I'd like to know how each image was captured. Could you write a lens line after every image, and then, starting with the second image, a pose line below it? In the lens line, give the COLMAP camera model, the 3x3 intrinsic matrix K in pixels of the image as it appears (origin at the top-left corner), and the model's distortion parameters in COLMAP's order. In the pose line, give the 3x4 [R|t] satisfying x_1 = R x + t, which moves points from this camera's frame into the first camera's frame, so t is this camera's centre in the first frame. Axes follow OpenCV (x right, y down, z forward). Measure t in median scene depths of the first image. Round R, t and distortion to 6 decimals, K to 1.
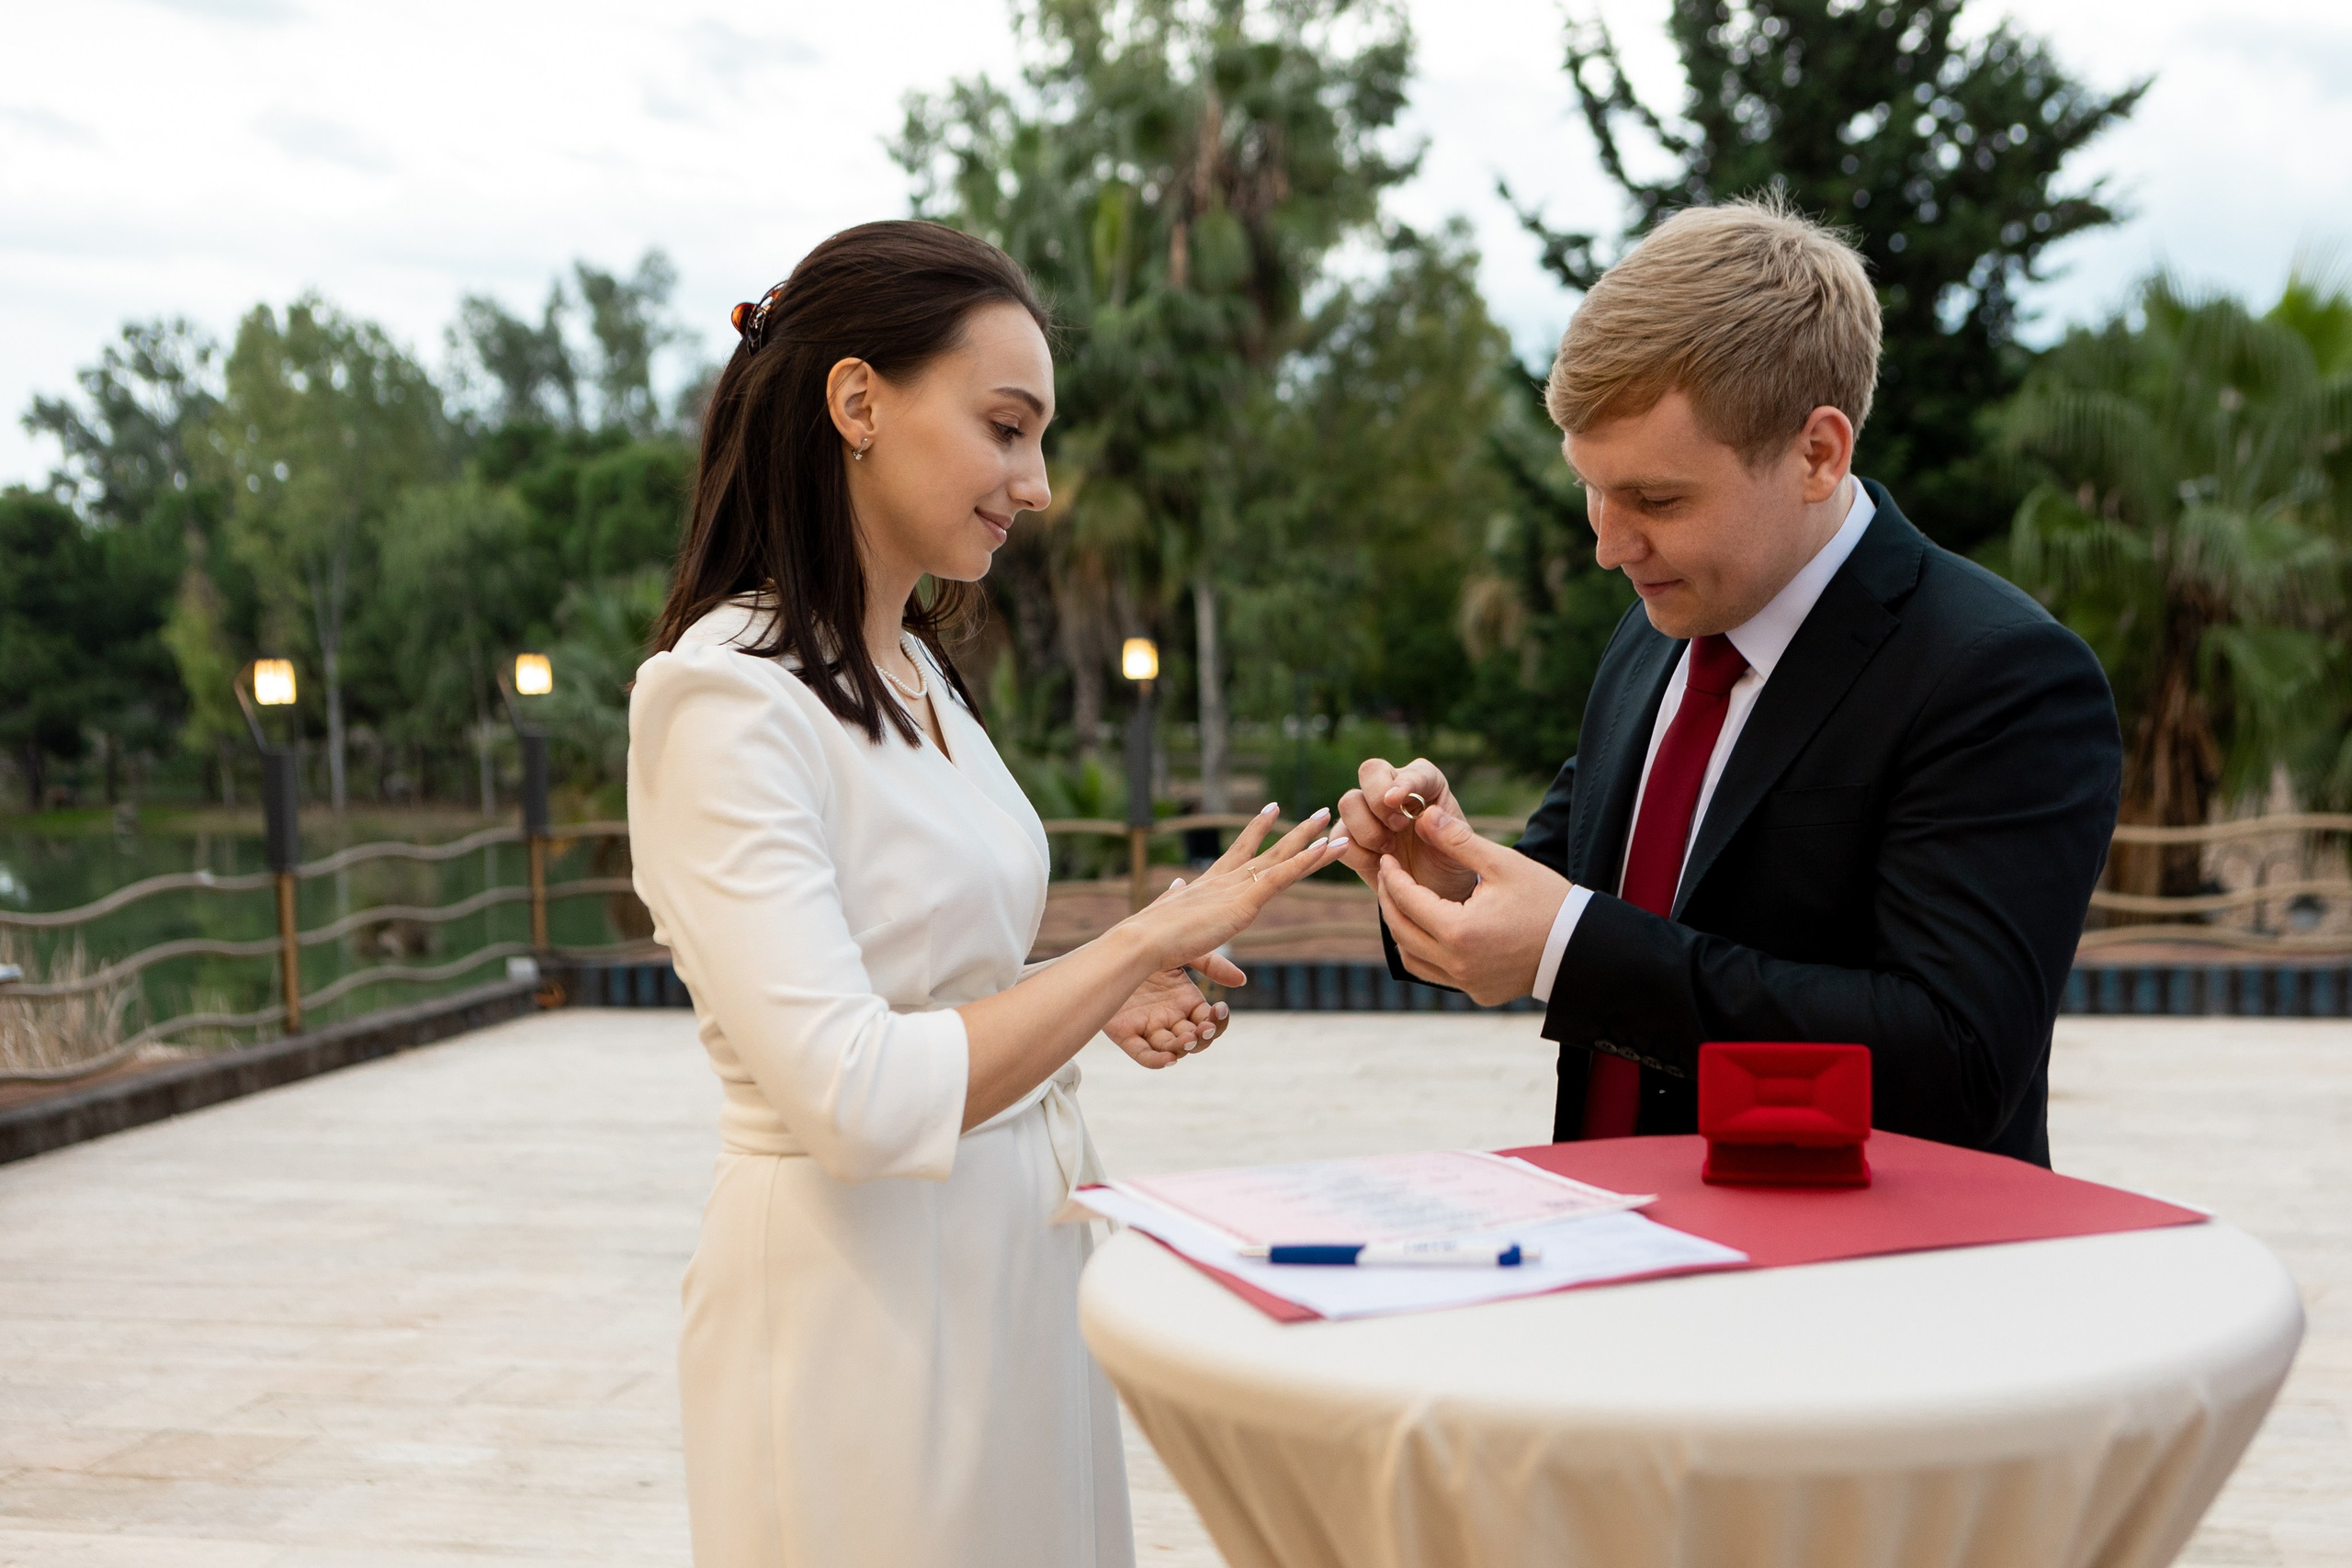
lens RADIAL K [[2698.0, 0, 1174.0], [0, 2698.0, 786.2], [0, 0, 1]] dist [0.031919, 0.000000]
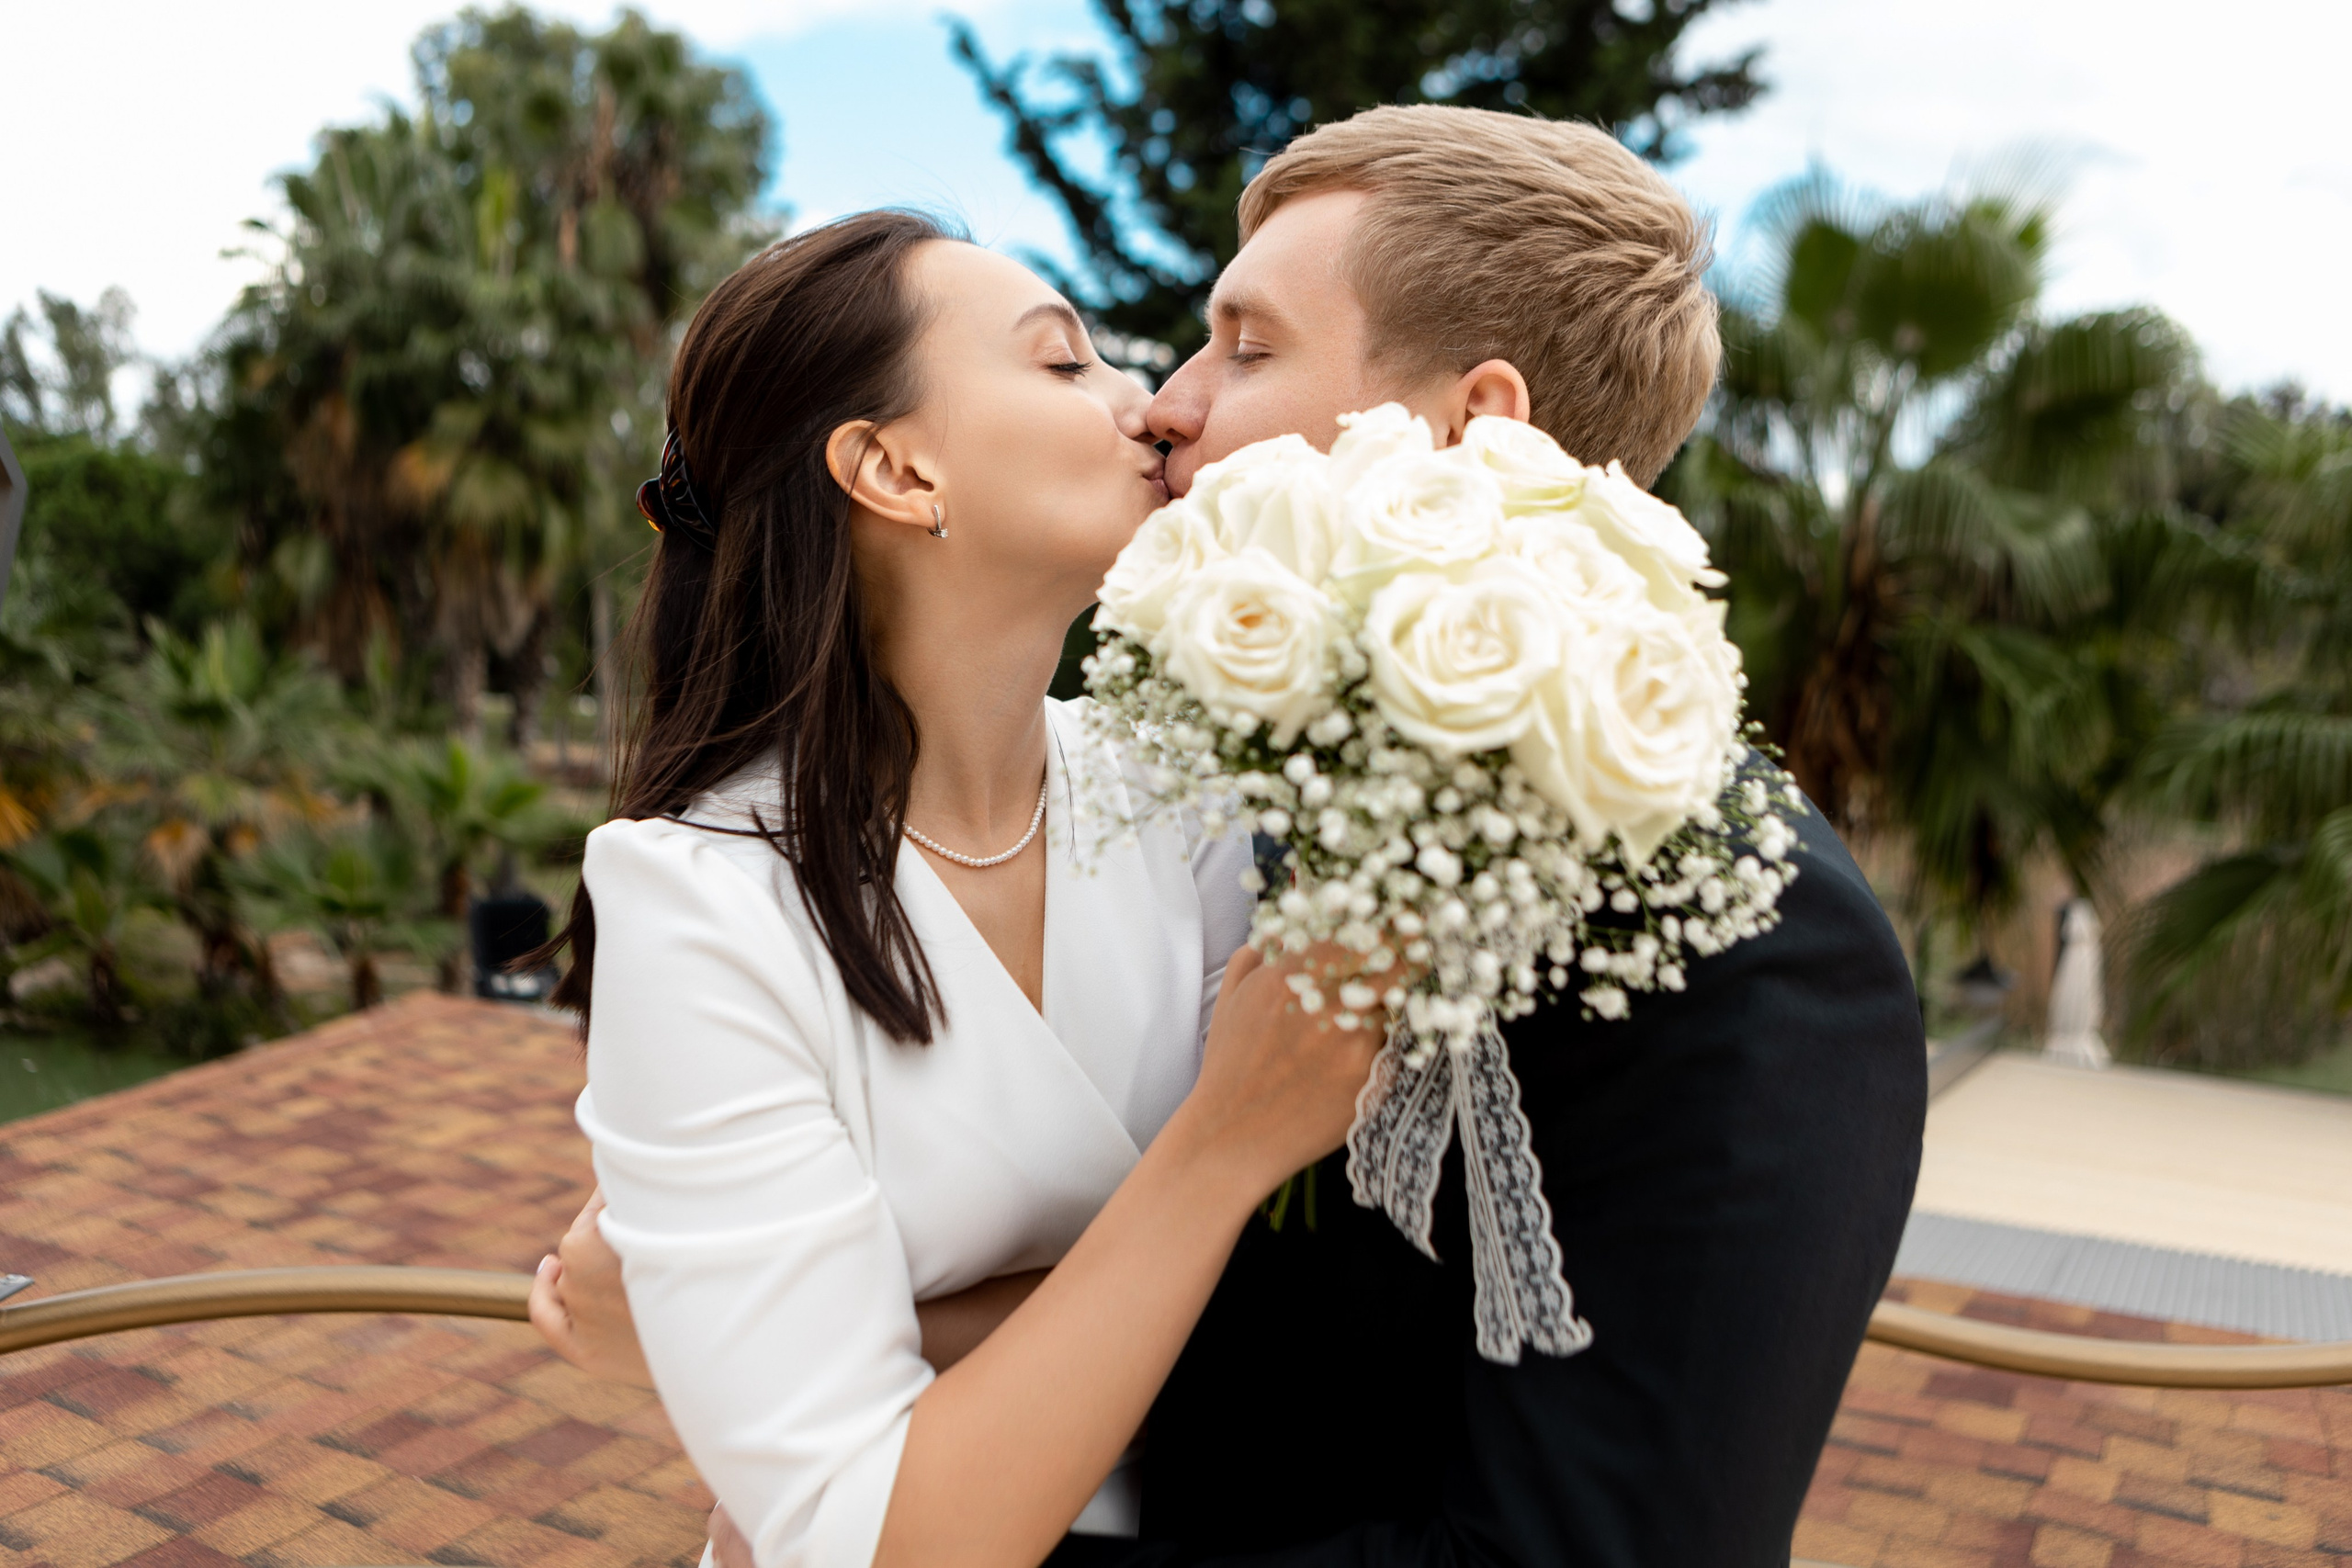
lens RADIAL K [[1946.6, 0, 1169.7], [0, 1946.6, 785.7], [0, 0, 1]] dist [-0.004368, 0.005303]
pose [[0.957243, 0.014758, 0.288909, 0.010065], [-0.019150, 0.999740, 0.012379, -0.006546], [-0.288651, -0.017382, 0.957277, 0.235593]]
